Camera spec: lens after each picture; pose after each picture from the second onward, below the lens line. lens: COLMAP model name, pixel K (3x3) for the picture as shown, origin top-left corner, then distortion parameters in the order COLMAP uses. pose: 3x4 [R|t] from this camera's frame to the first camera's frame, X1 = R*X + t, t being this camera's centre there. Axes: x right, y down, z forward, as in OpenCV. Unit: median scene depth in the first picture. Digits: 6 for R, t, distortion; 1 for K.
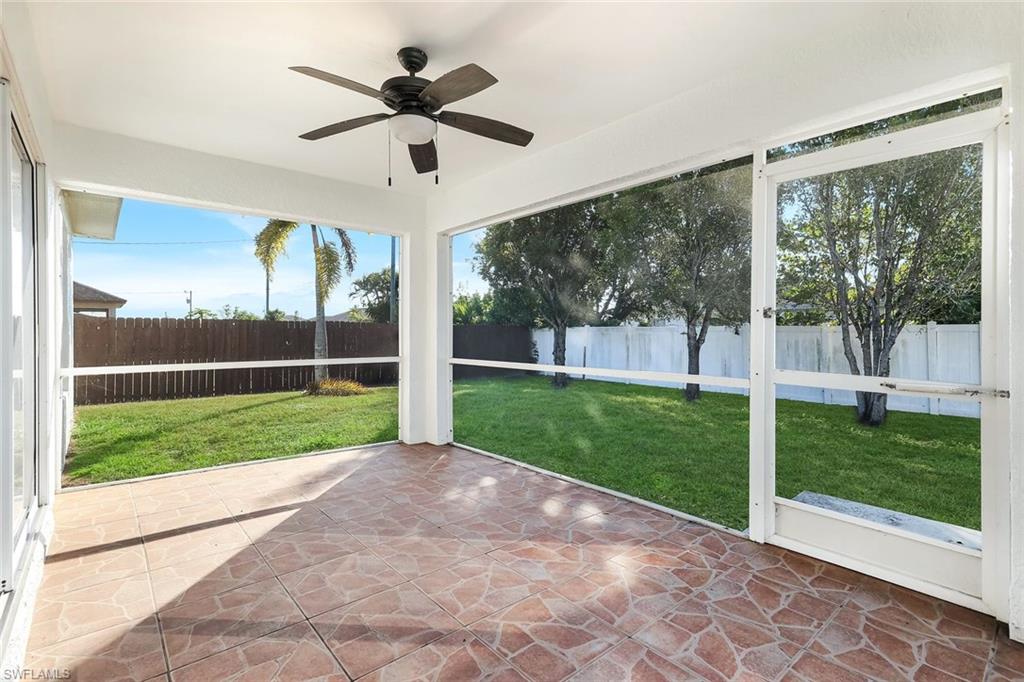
lens RADIAL K [[481.1, 0, 513.9], [0, 481.1, 335.6], [0, 0, 1]] dist [0.015338, 0.000356]
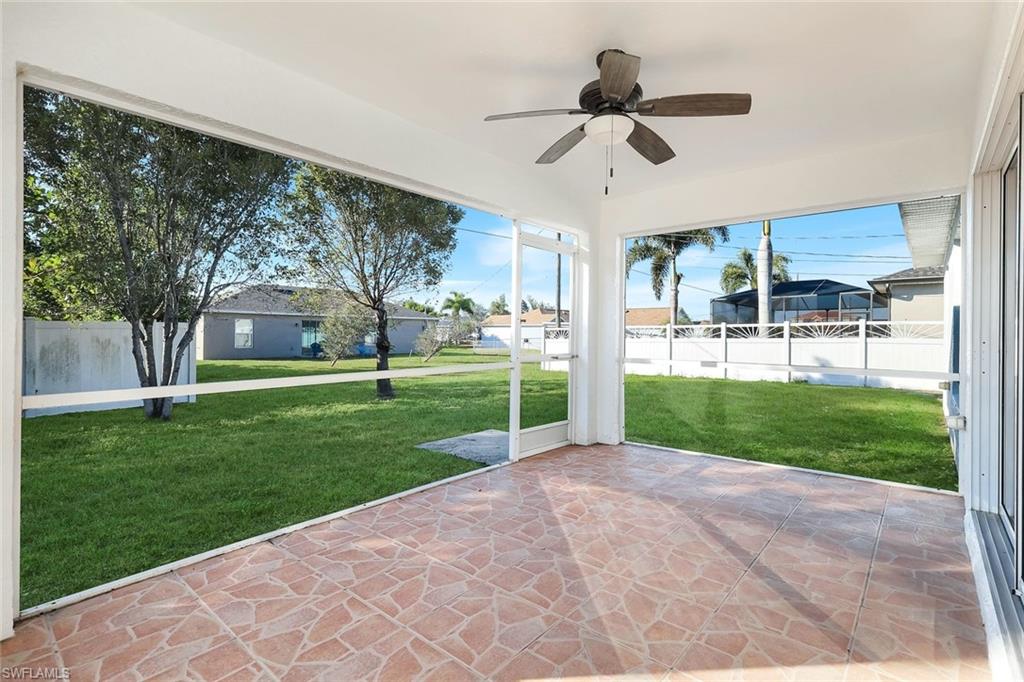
lens RADIAL K [[481.1, 0, 510.5], [0, 481.1, 335.2], [0, 0, 1]] dist [0.015338, 0.000356]
pose [[-0.150993, -0.005955, 0.988517, -1.231345], [-0.001818, 0.999982, 0.005747, -0.011251], [-0.988533, -0.000930, -0.151001, 1.418936]]
